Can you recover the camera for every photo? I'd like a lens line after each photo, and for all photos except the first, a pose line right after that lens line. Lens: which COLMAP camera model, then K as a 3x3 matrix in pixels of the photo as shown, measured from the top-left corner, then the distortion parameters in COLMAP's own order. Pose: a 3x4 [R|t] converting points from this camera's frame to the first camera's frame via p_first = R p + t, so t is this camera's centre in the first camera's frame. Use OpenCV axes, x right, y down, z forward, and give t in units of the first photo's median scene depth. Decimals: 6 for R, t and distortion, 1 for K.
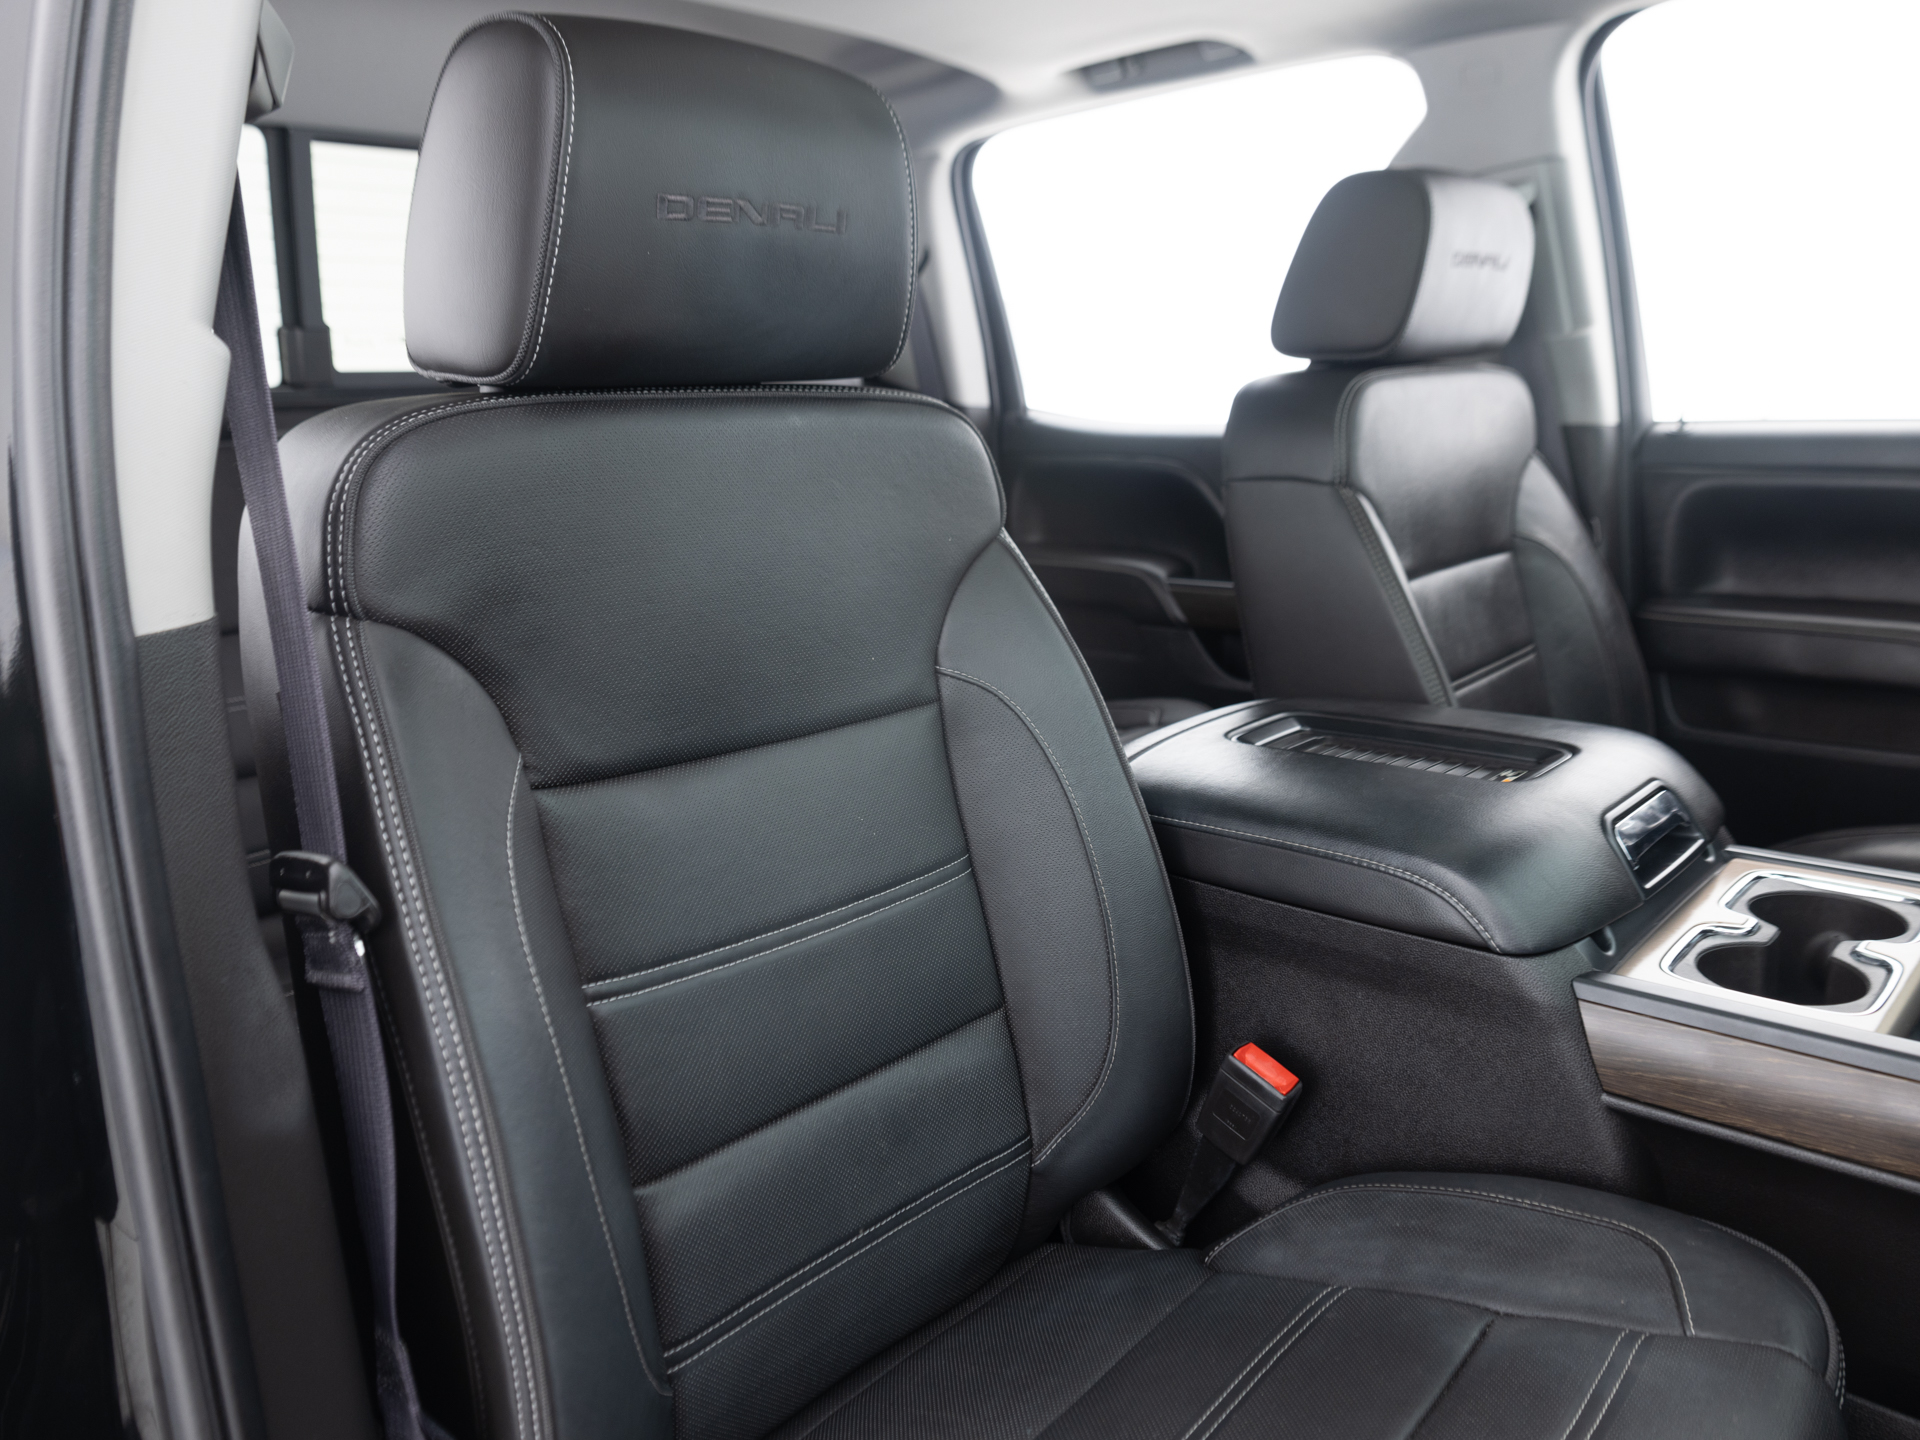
lens RADIAL K [[1455.1, 0, 951.9], [0, 1455.1, 714.2], [0, 0, 1]] dist [0.011284, 0.008140]
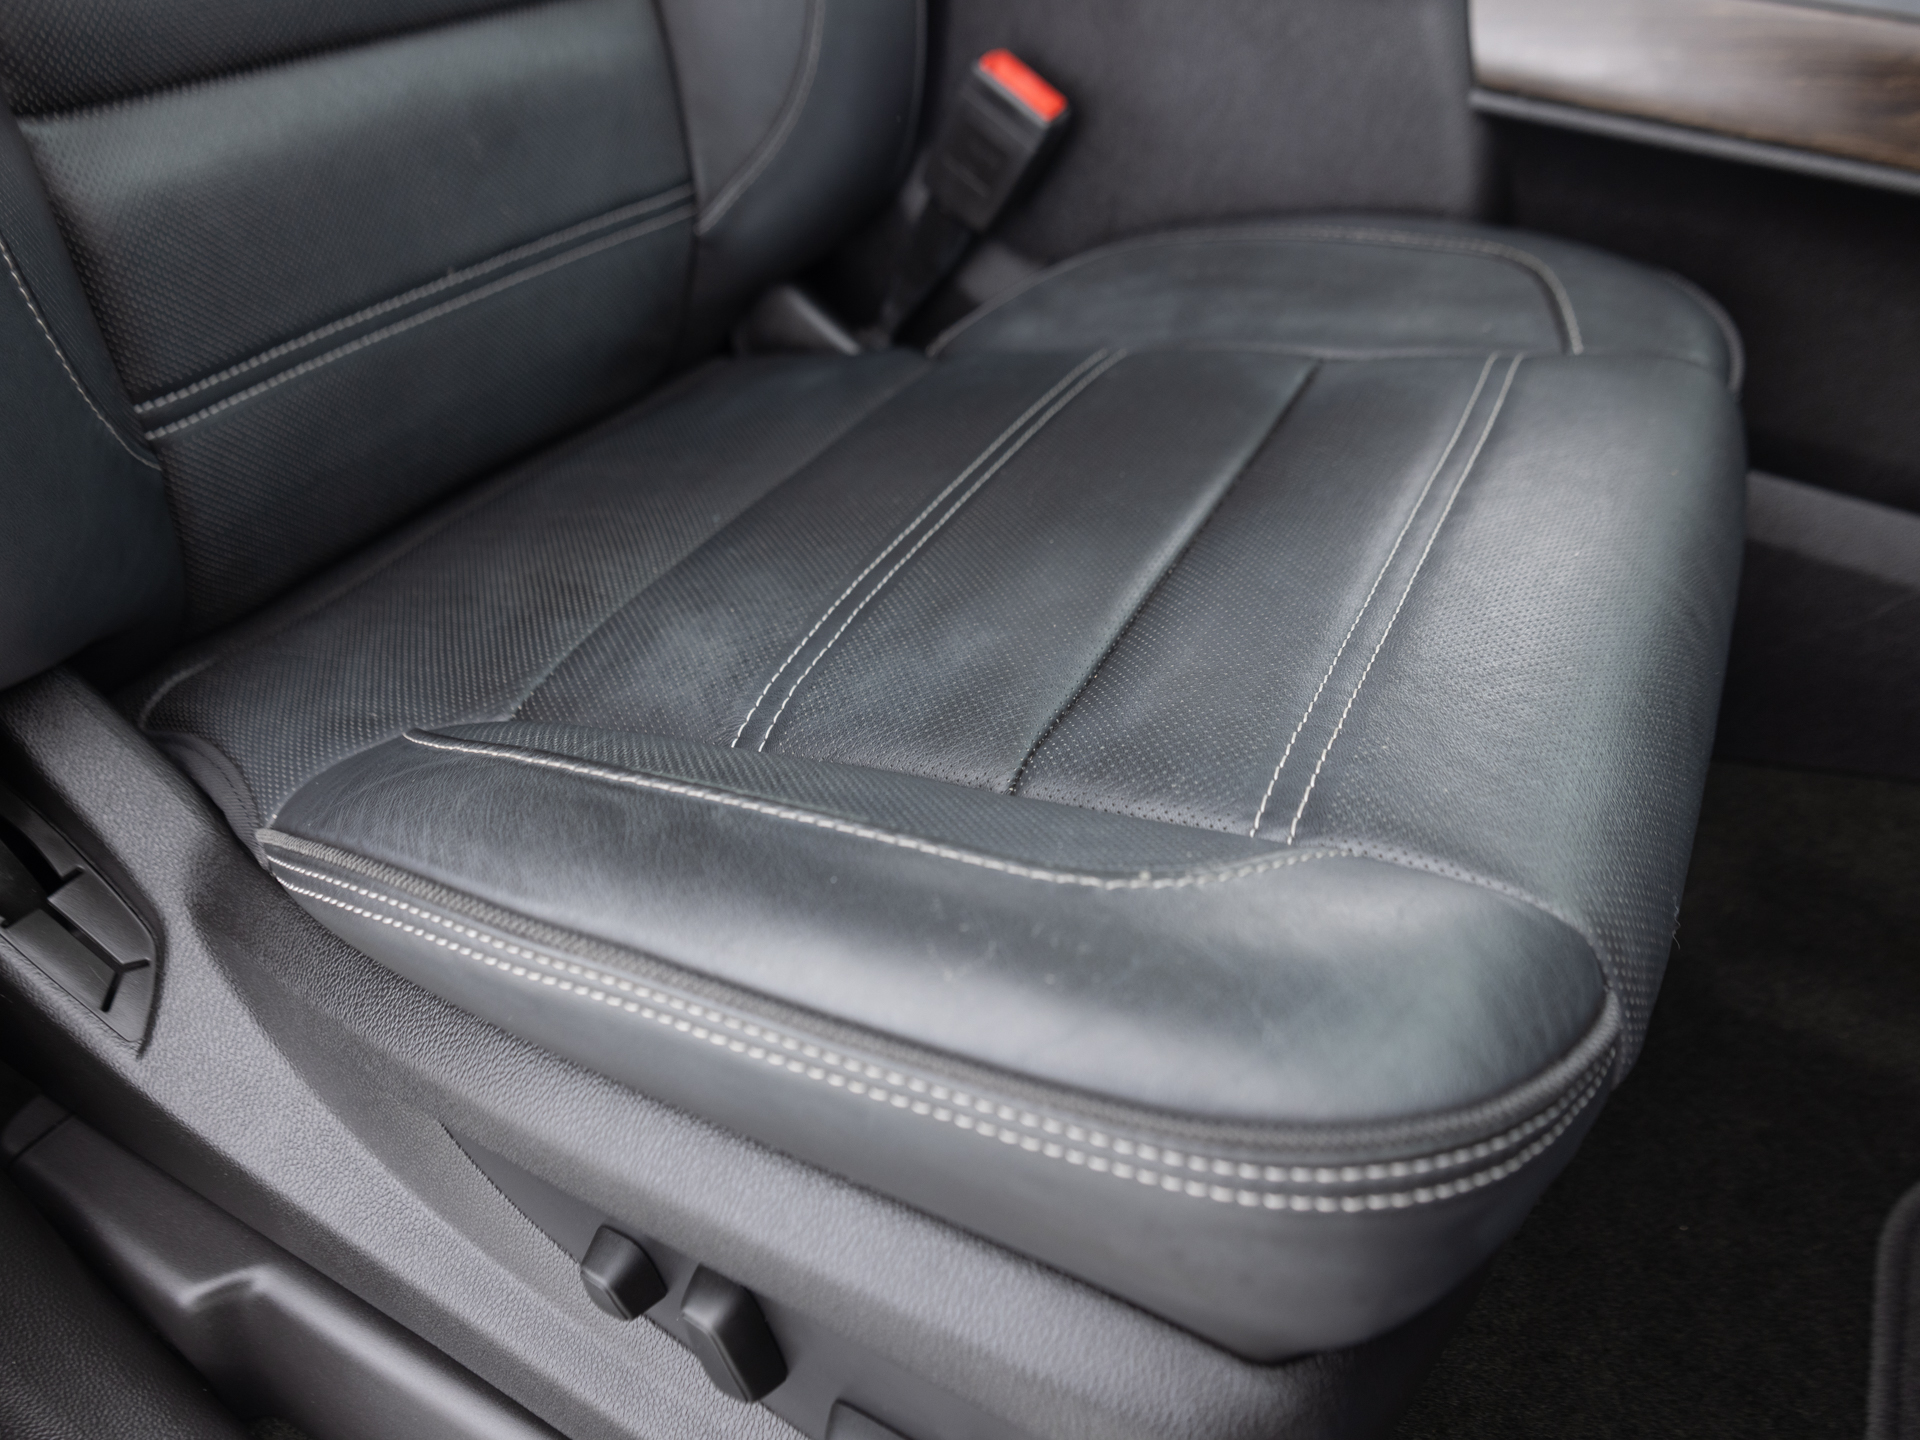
lens RADIAL K [[1455.1, 0, 951.9], [0, 1455.1, 714.2], [0, 0, 1]] dist [0.011284, 0.008140]
pose [[0.966299, -0.055201, 0.251434, -0.017627], [-0.058593, 0.903934, 0.423638, 0.221406], [-0.250665, -0.424094, 0.870237, 0.248859]]
